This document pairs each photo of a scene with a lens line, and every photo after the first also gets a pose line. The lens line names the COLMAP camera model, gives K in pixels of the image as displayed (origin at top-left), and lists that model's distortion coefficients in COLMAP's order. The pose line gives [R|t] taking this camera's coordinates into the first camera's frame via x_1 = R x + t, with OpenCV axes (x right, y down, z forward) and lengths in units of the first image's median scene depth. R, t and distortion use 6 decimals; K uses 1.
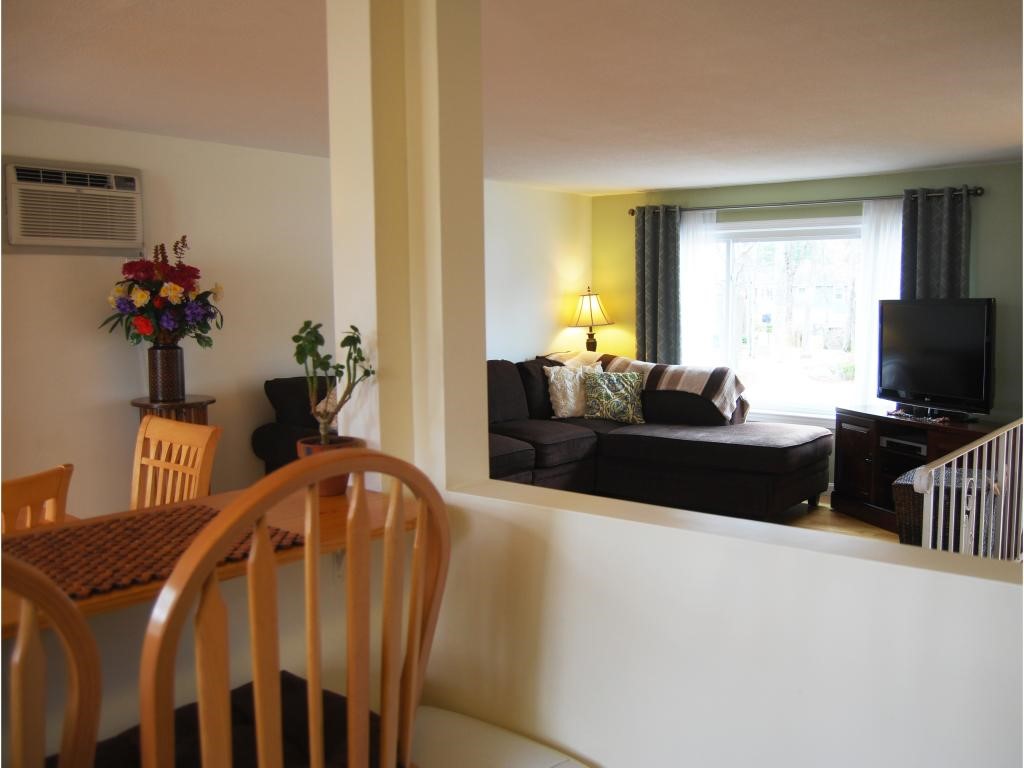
lens RADIAL K [[926.1, 0, 514.8], [0, 926.1, 380.2], [0, 0, 1]] dist [-0.089586, 0.006251]
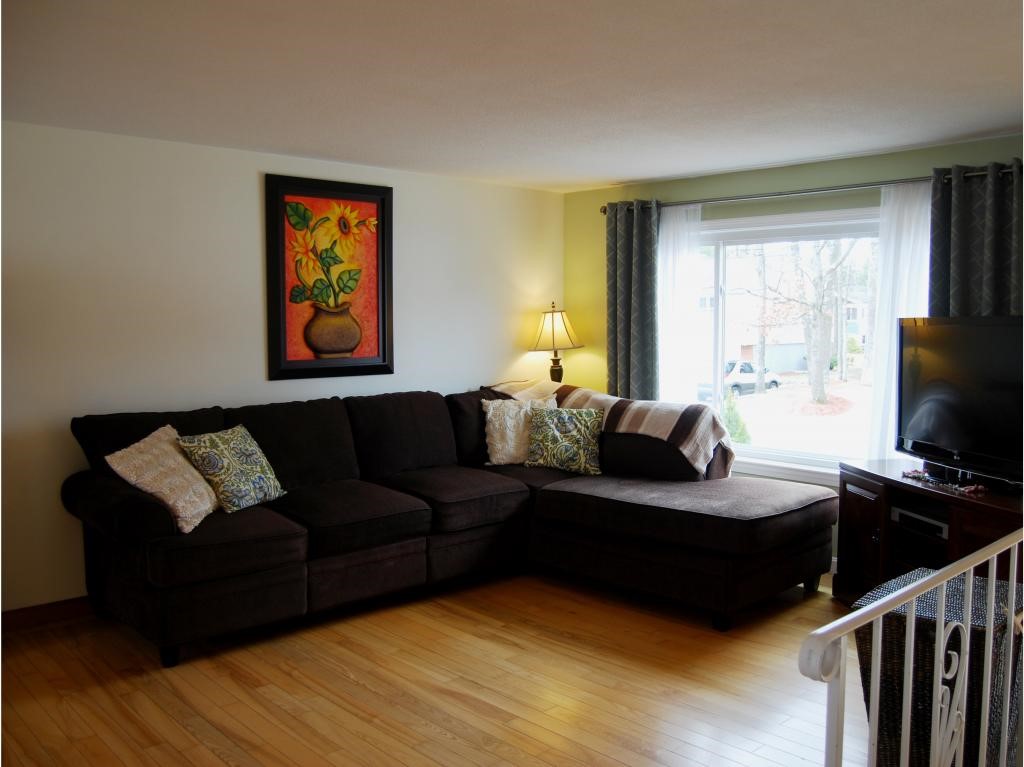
lens RADIAL K [[909.5, 0, 511.2], [0, 909.5, 378.7], [0, 0, 1]] dist [-0.086624, 0.002894]
pose [[0.992273, 0.010829, -0.123600, 0.159283], [-0.013362, 0.999717, -0.019689, -0.018401], [0.123352, 0.021188, 0.992137, 0.218739]]
